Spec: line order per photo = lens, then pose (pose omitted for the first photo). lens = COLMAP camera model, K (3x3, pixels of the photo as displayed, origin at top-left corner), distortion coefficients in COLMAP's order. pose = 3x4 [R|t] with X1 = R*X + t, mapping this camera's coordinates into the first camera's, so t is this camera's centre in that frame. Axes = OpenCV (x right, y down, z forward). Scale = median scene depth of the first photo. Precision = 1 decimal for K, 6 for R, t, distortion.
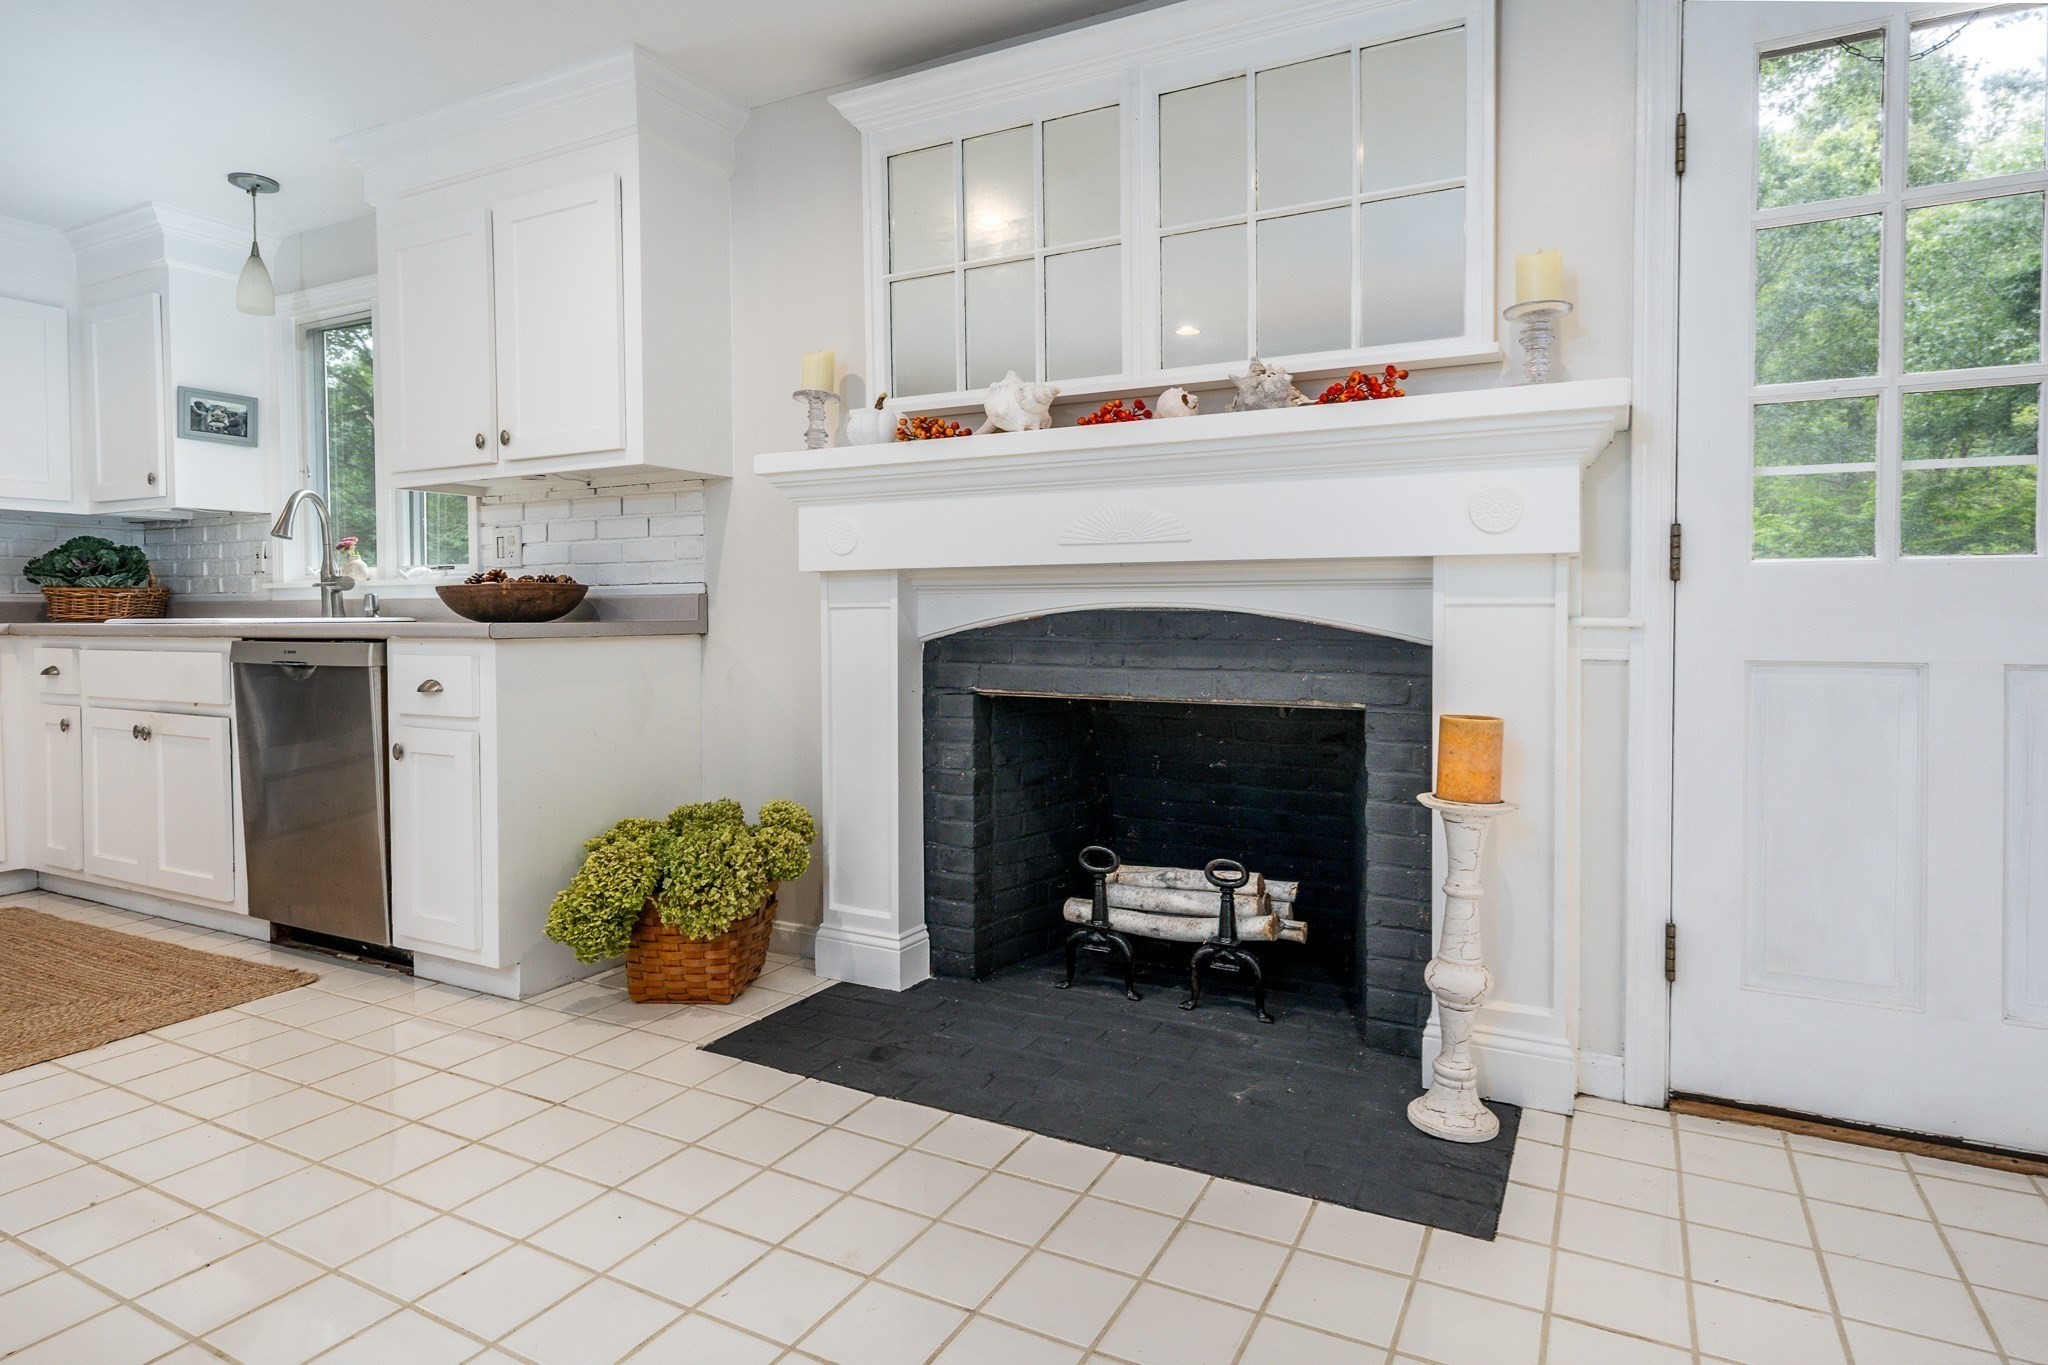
lens RADIAL K [[1027.3, 0, 970.2], [0, 1027.3, 636.2], [0, 0, 1]] dist [0.006130, 0.001805]
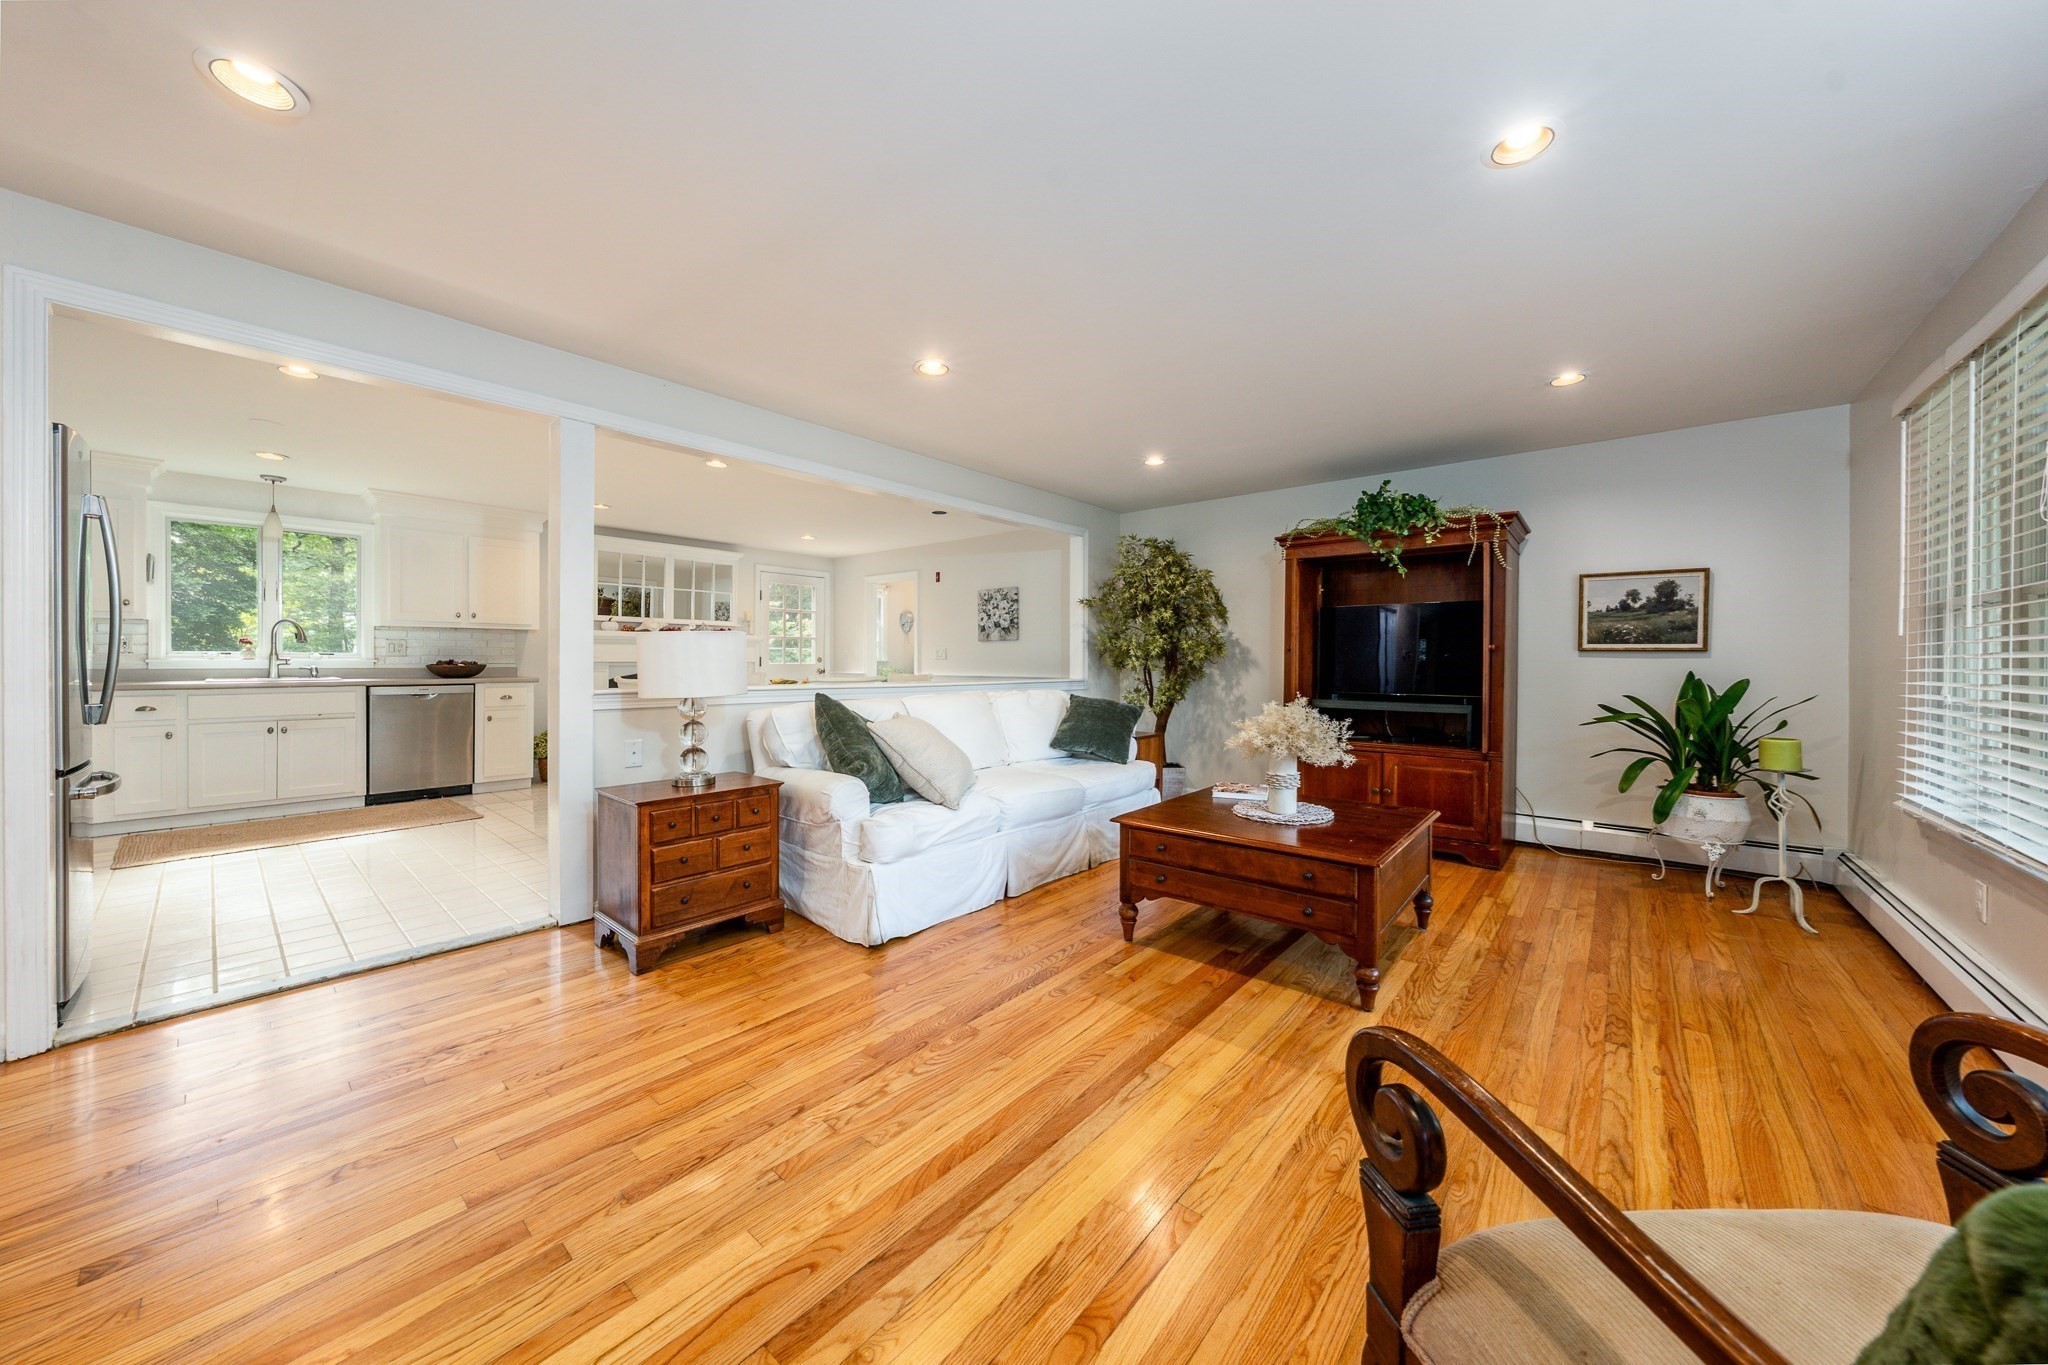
lens RADIAL K [[691.9, 0, 1034.0], [0, 691.9, 665.6], [0, 0, 1]] dist [-0.006274, 0.000500]
pose [[0.236707, -0.002190, 0.971579, -2.197256], [0.015917, 0.999872, -0.001624, -0.020721], [-0.971451, 0.015850, 0.236711, -1.151312]]
